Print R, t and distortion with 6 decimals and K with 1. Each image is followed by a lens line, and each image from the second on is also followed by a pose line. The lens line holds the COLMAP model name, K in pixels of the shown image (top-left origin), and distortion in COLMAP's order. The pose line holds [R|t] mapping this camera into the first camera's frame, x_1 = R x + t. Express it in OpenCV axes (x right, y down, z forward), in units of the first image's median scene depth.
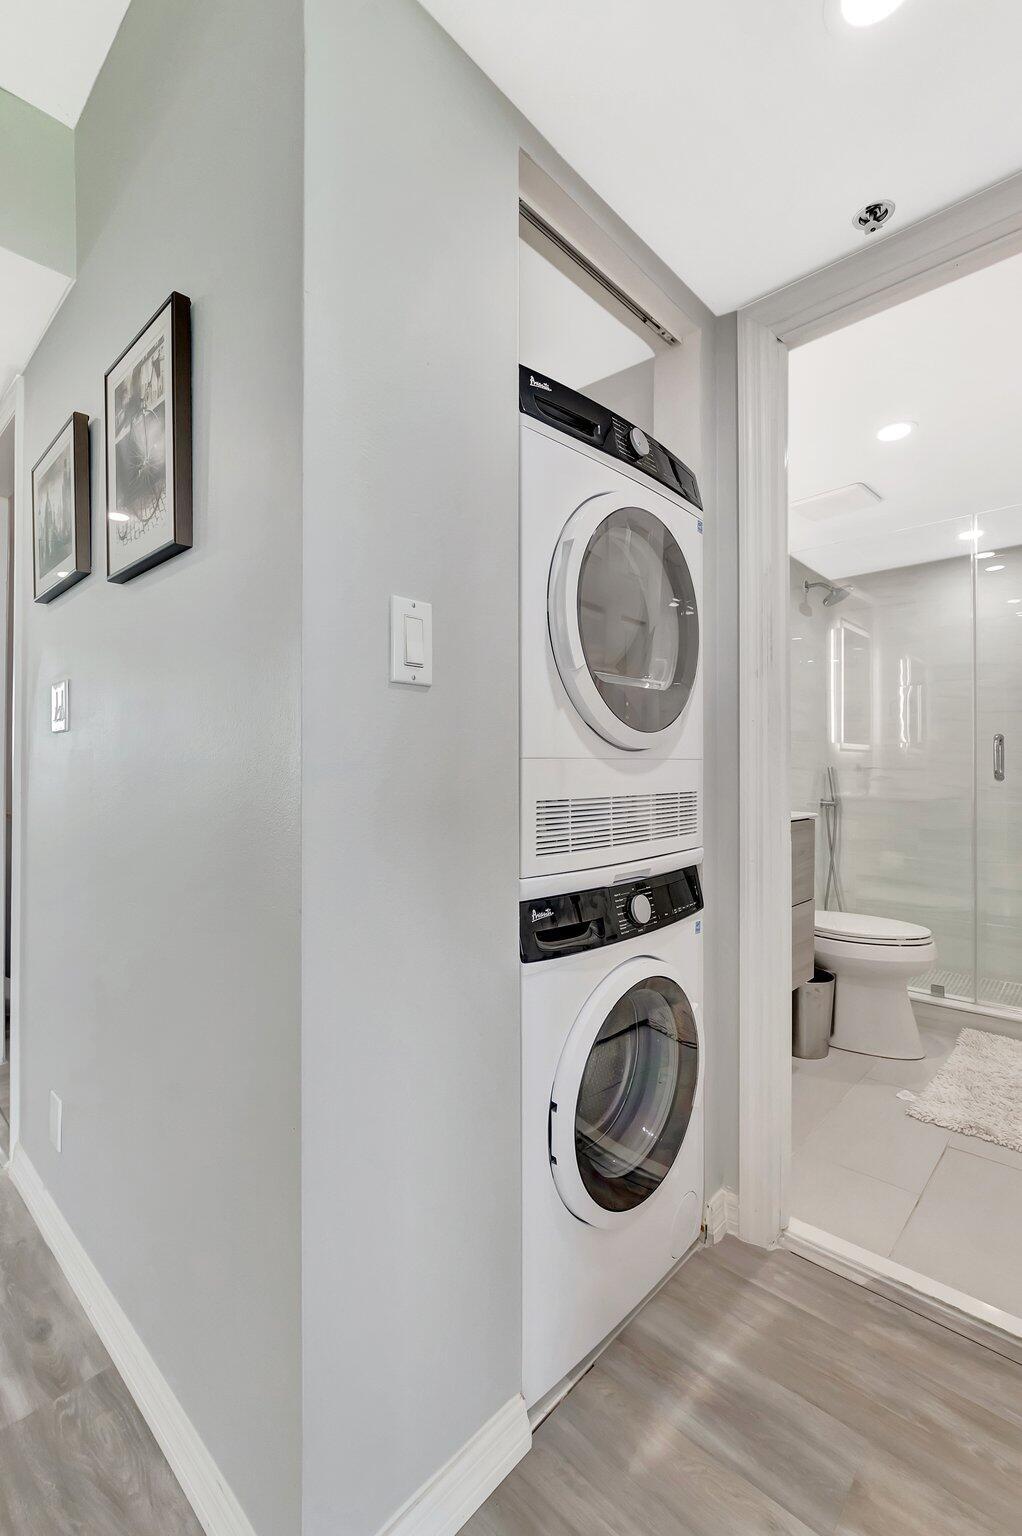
lens RADIAL K [[676.2, 0, 507.8], [0, 676.2, 770.4], [0, 0, 1]] dist [-0.004749, 0.000858]
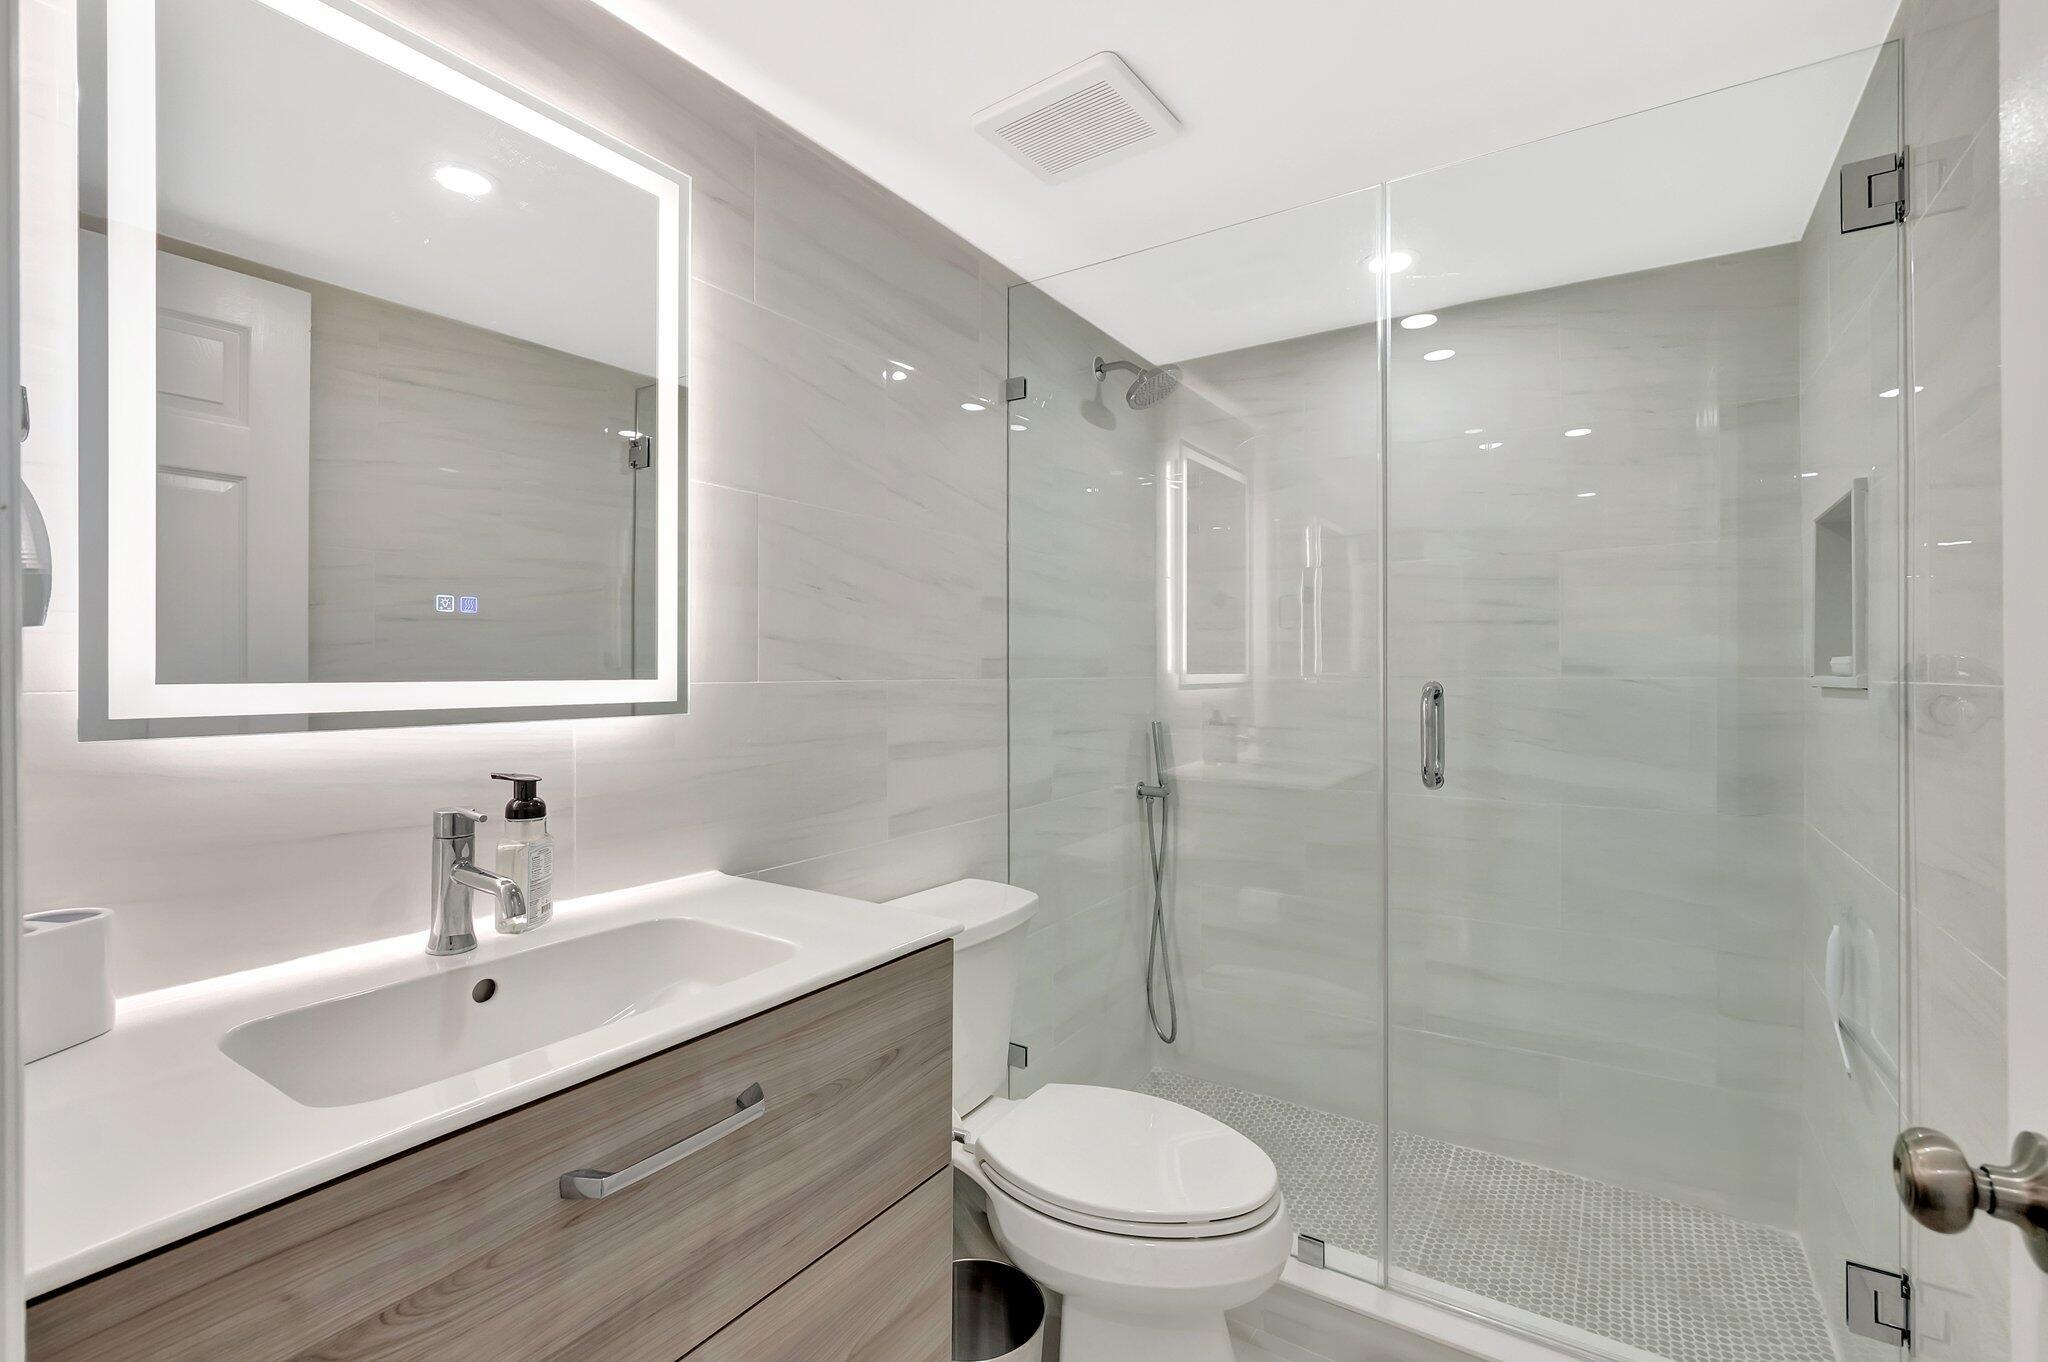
lens RADIAL K [[901.6, 0, 1027.2], [0, 901.6, 679.0], [0, 0, 1]] dist [-0.004749, 0.000858]
pose [[0.984360, 0.002087, 0.176156, 0.257392], [-0.002718, 0.999991, 0.003341, -0.040754], [-0.176147, -0.003768, 0.984357, 0.330911]]
